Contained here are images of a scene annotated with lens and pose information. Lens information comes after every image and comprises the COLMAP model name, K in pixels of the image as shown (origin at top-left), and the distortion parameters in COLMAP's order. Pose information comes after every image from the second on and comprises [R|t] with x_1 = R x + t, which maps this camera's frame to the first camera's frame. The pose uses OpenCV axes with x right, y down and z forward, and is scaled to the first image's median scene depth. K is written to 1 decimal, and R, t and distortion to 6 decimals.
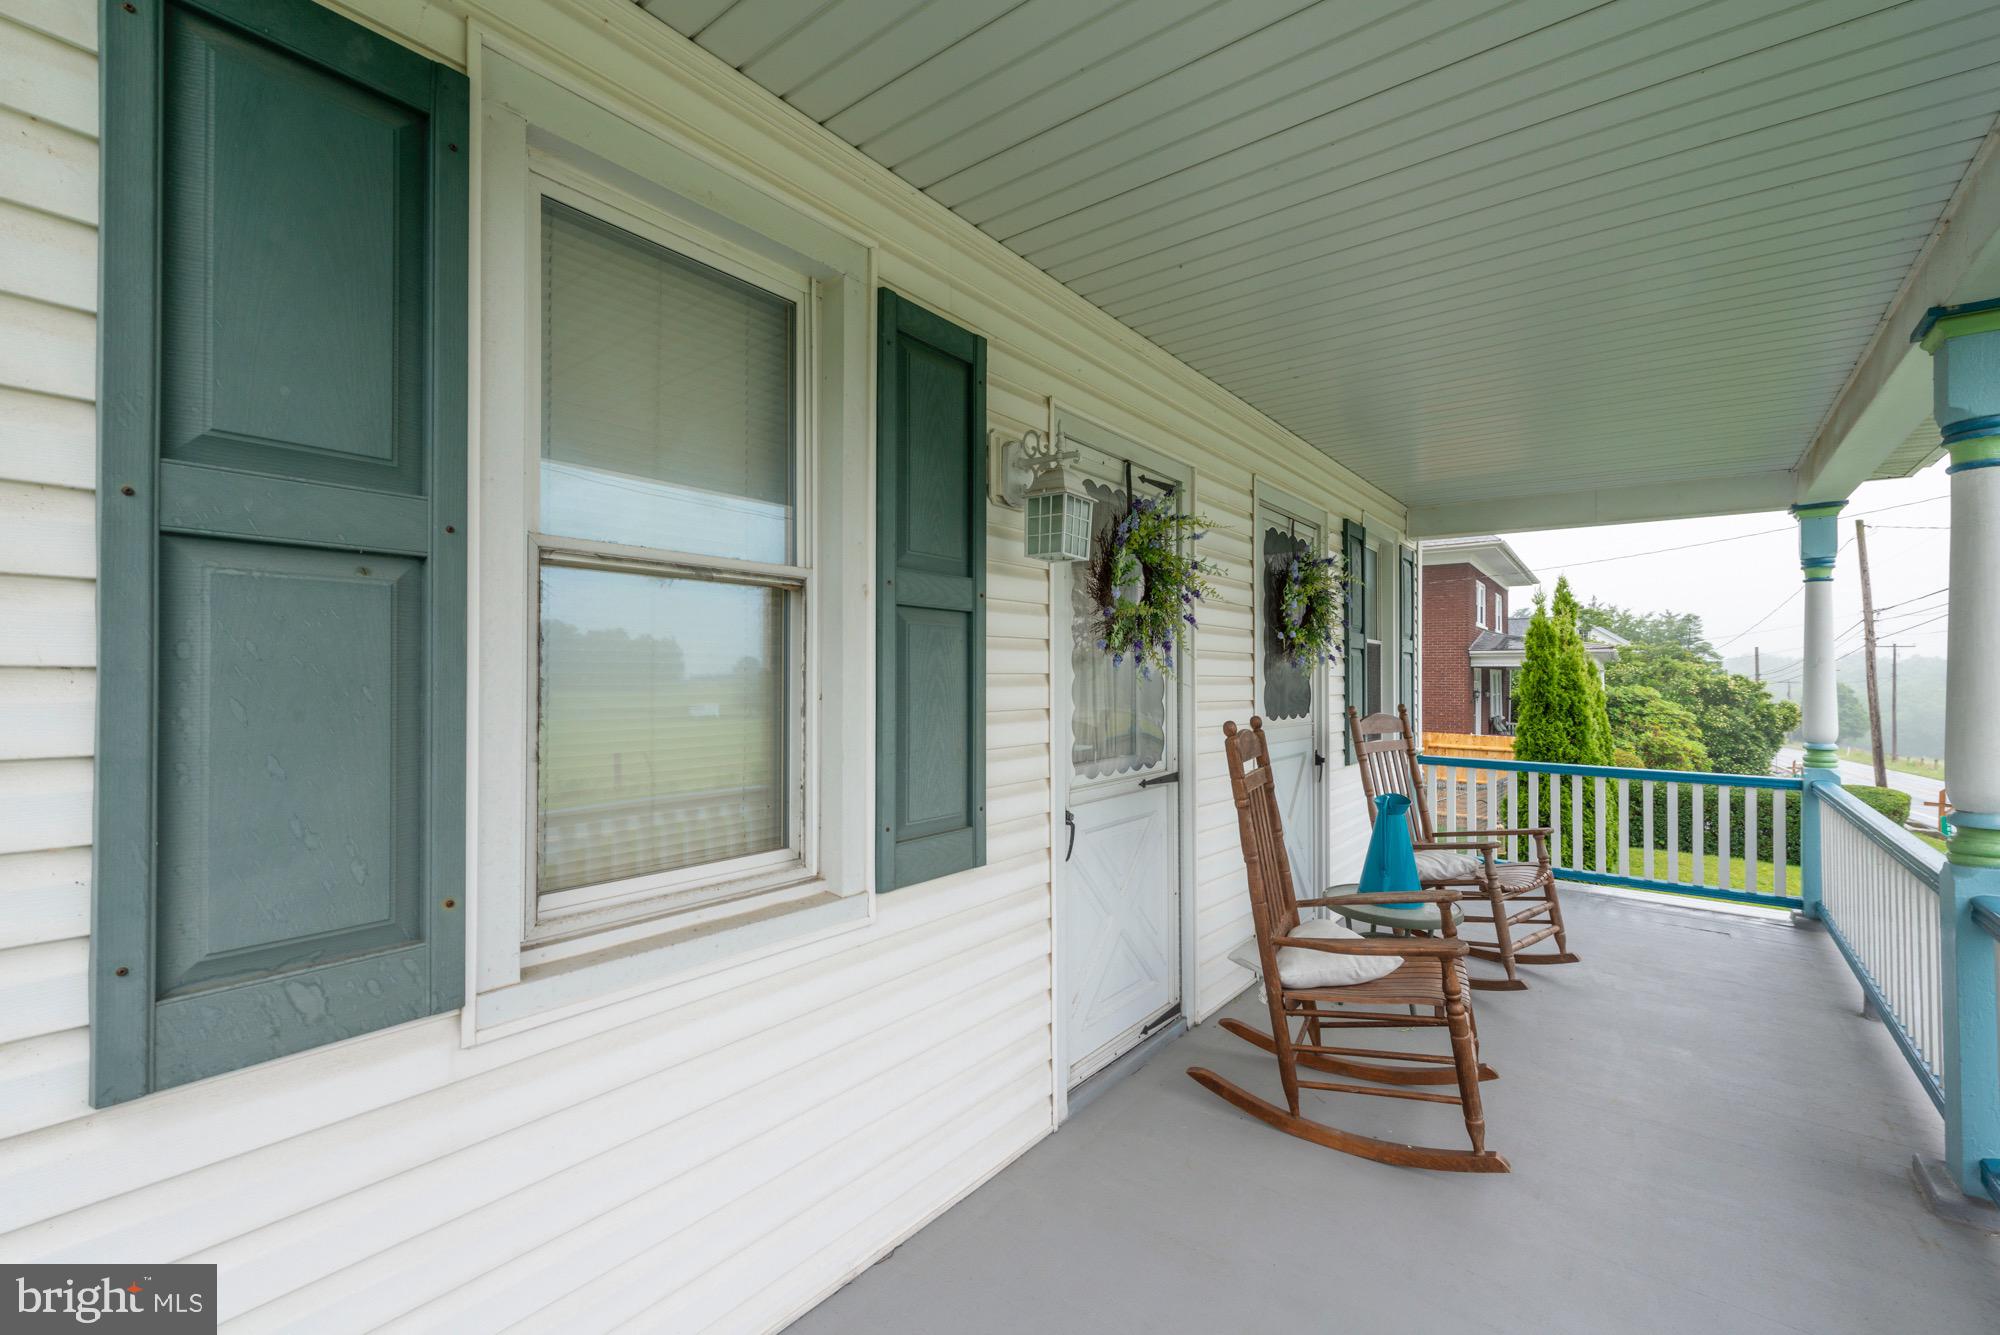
lens RADIAL K [[834.0, 0, 1000.0], [0, 834.0, 667.5], [0, 0, 1]] dist [0.022872, 0.010097]
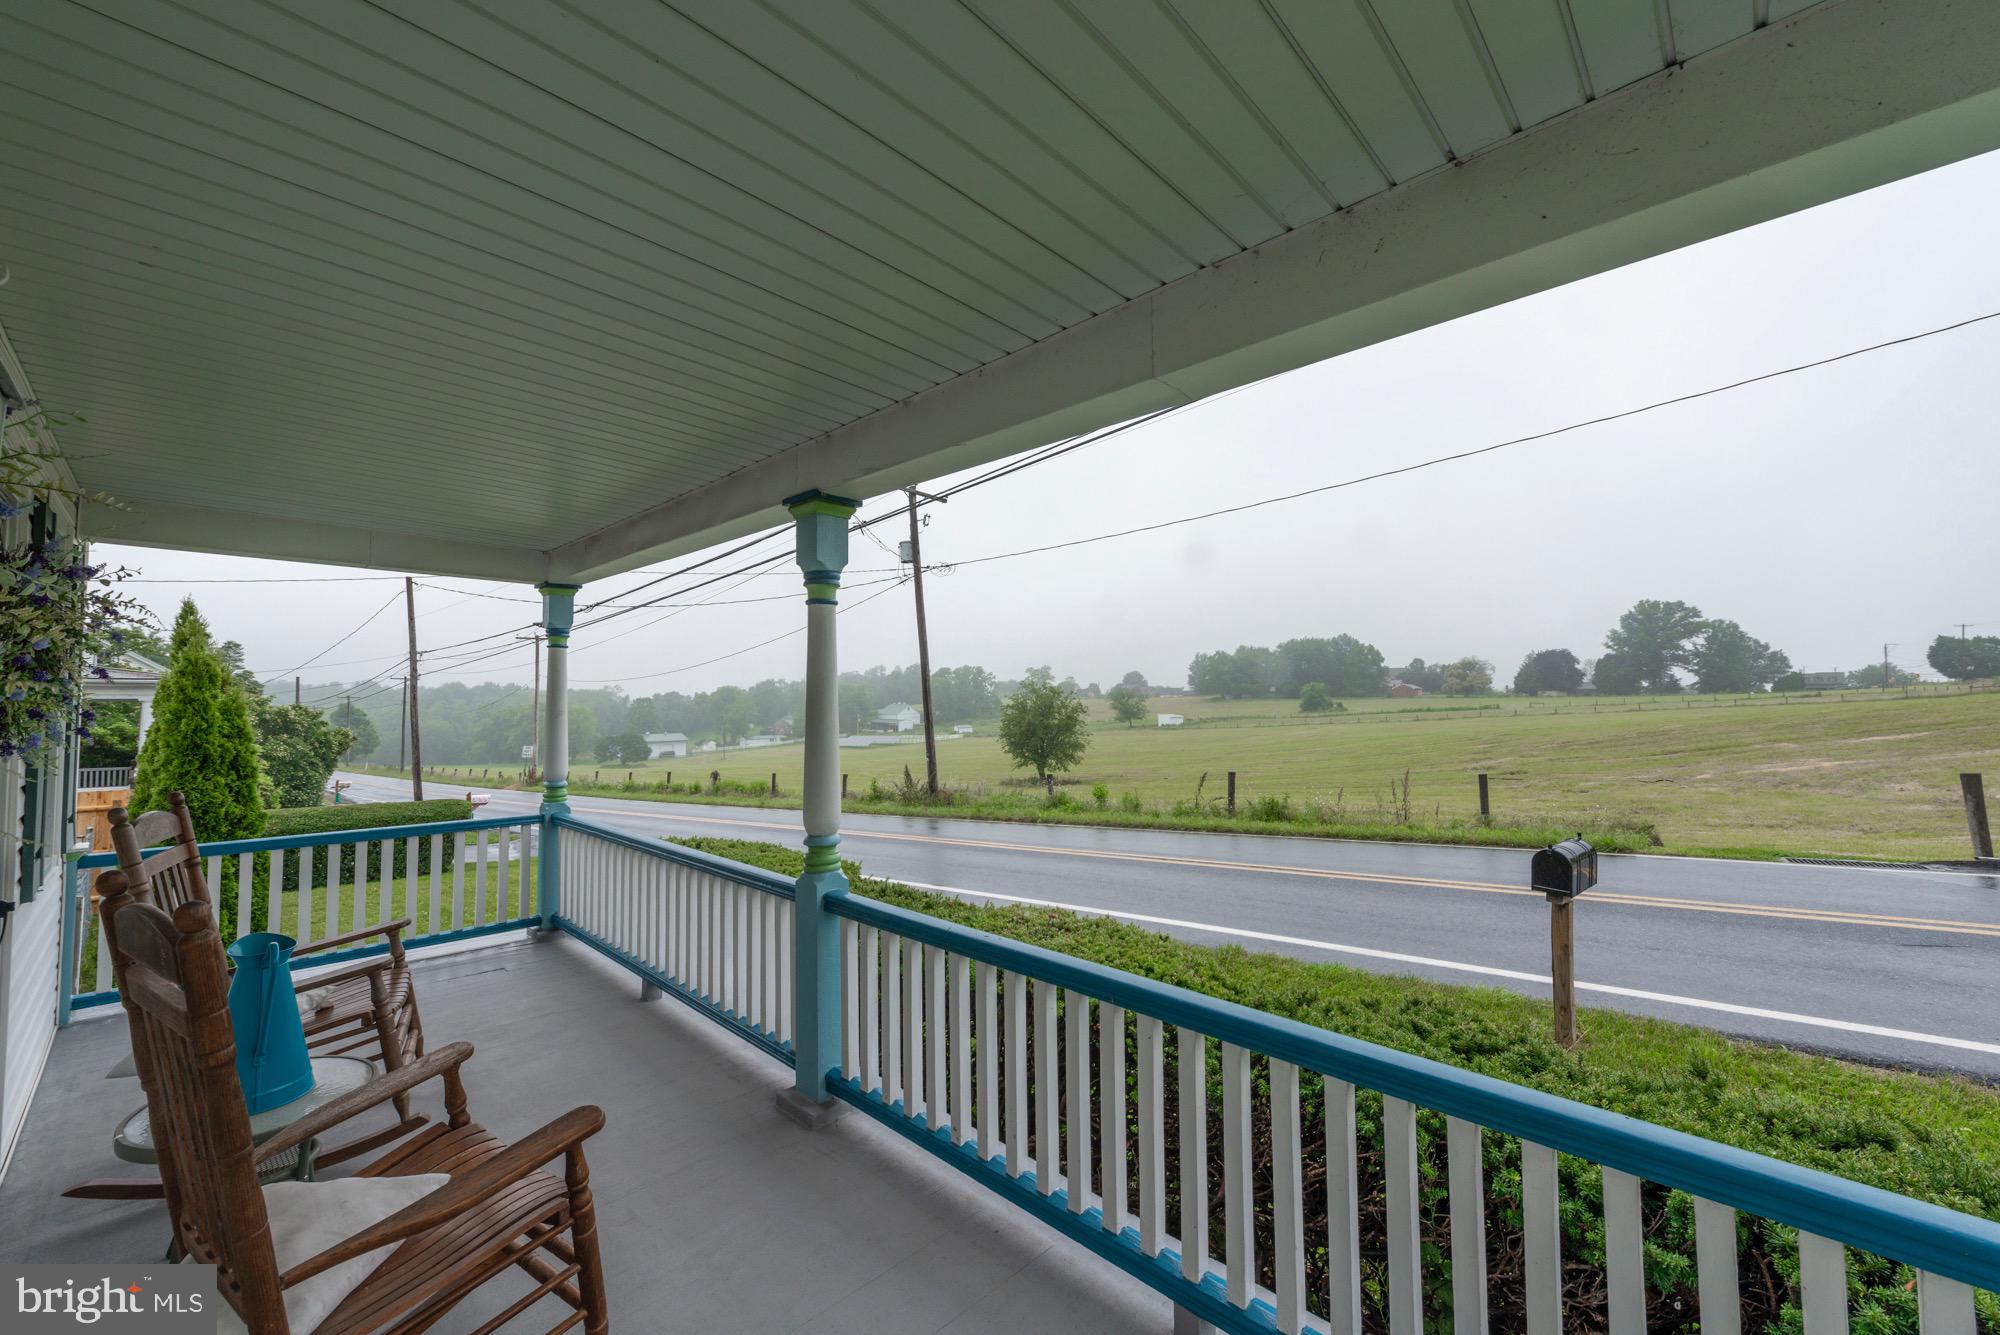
lens RADIAL K [[793.3, 0, 1000.0], [0, 793.3, 667.5], [0, 0, 1]] dist [0.009653, -0.000519]
pose [[0.110768, 0.032446, 0.993317, -0.048268], [0.000041, 0.999467, -0.032651, -0.018669], [-0.993846, 0.003658, 0.110708, 0.135456]]
